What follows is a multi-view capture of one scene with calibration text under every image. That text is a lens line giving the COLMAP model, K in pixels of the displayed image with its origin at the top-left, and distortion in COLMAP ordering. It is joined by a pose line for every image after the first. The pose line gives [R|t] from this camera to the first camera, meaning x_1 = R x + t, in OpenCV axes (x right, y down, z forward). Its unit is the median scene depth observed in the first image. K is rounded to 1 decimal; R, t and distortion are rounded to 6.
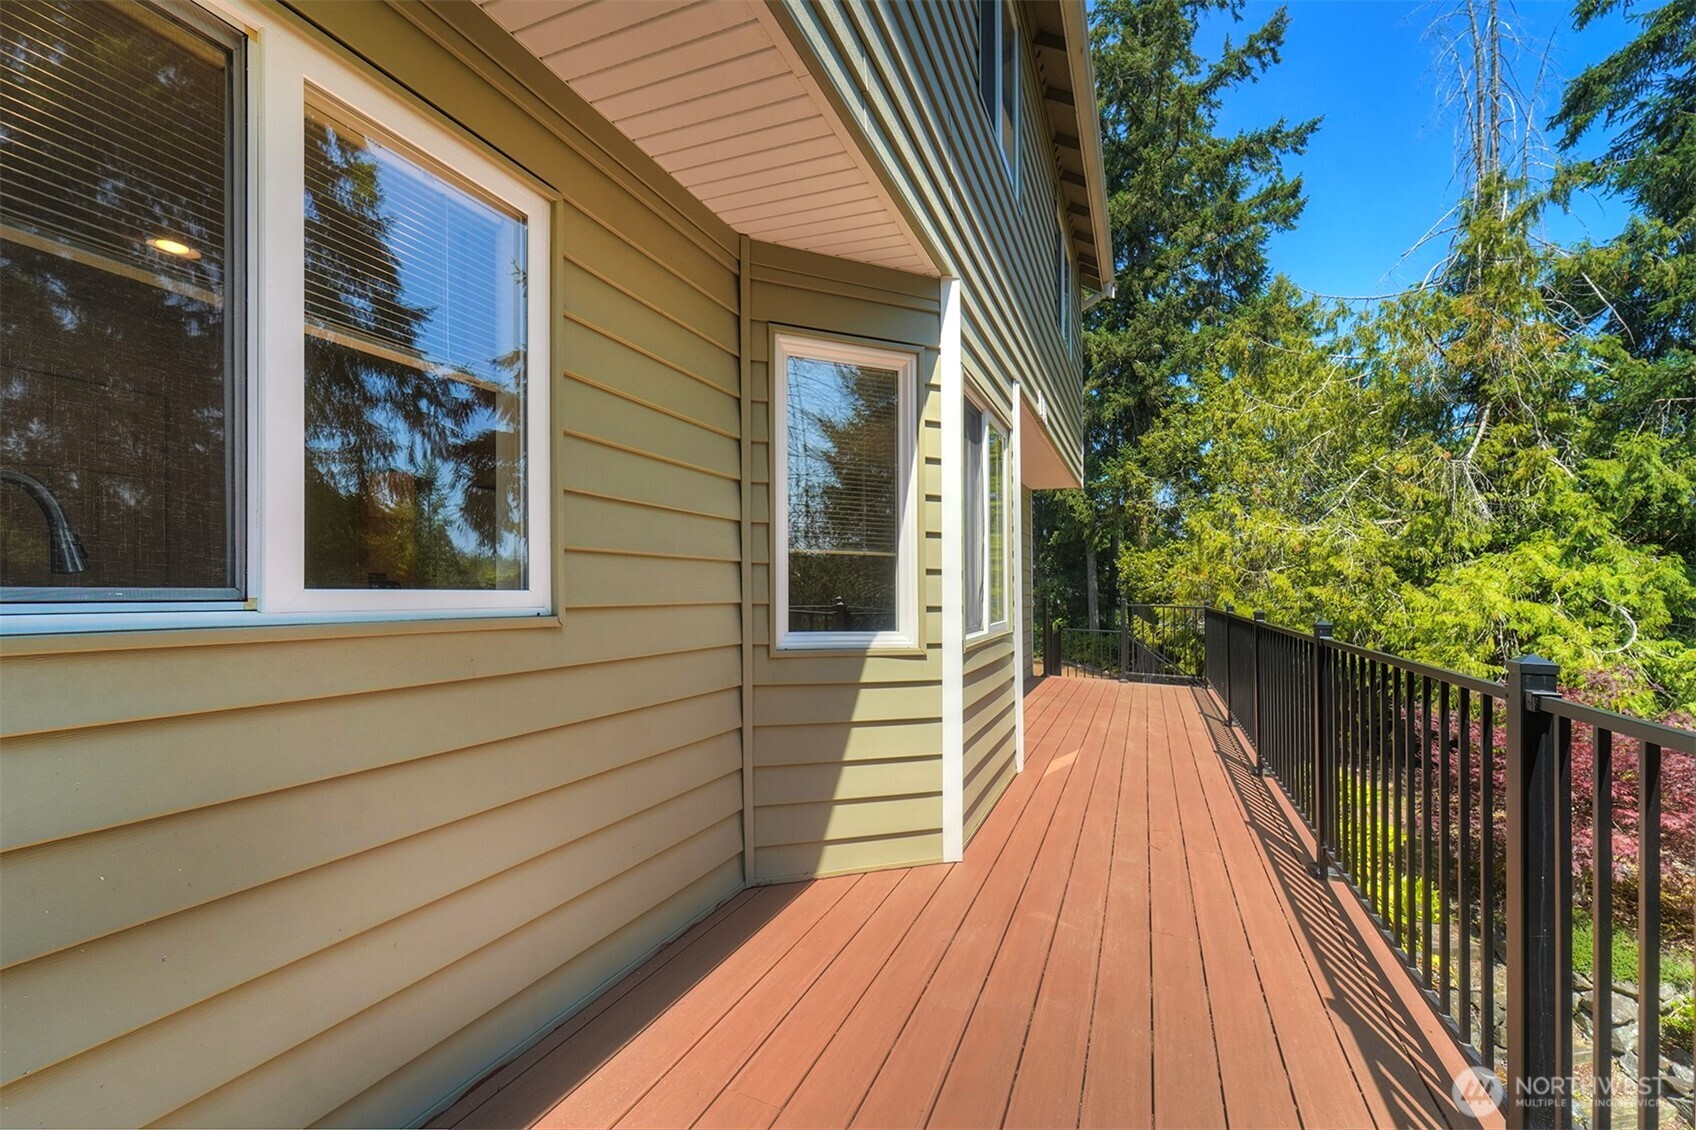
lens RADIAL K [[692.0, 0, 832.3], [0, 692.0, 576.9], [0, 0, 1]] dist [0.002045, -0.000954]
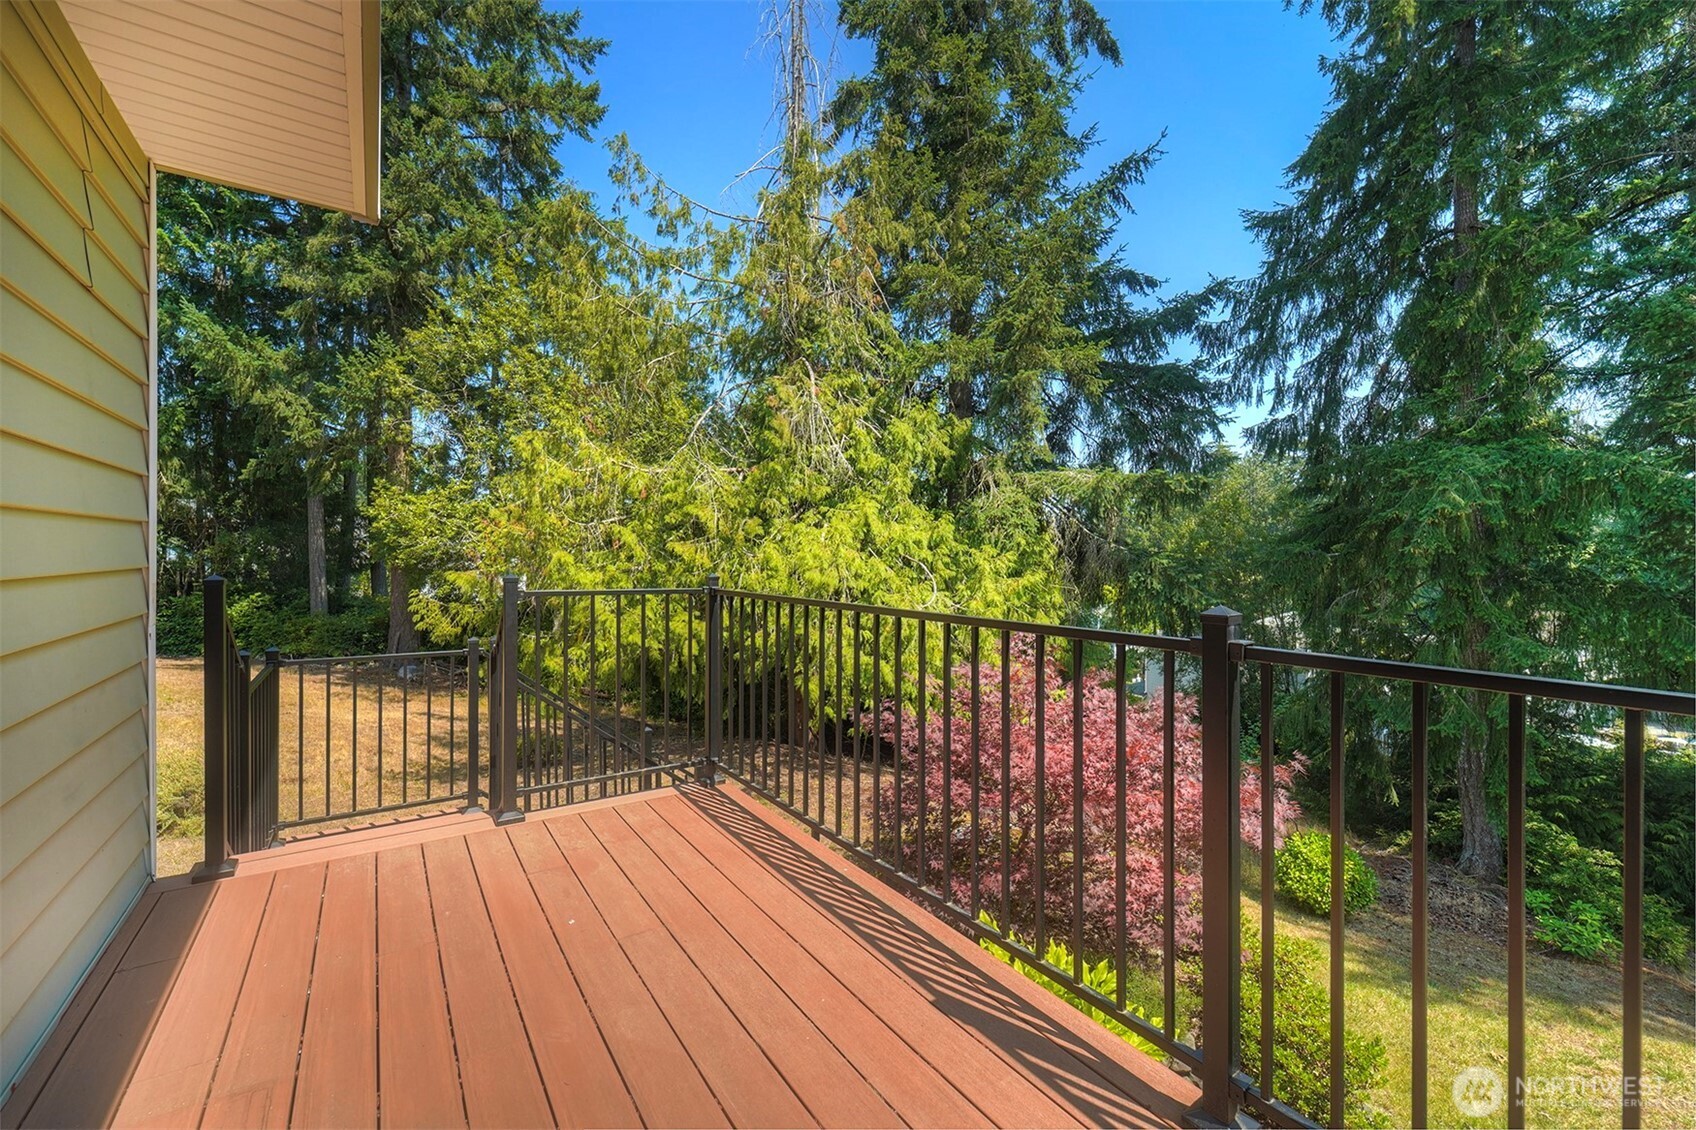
lens RADIAL K [[692.0, 0, 833.4], [0, 692.0, 534.7], [0, 0, 1]] dist [0.002045, -0.000954]
pose [[0.526565, 0.006864, 0.850107, 0.078849], [-0.006764, 0.999970, -0.003885, 0.004327], [-0.850108, -0.003704, 0.526595, 0.260959]]
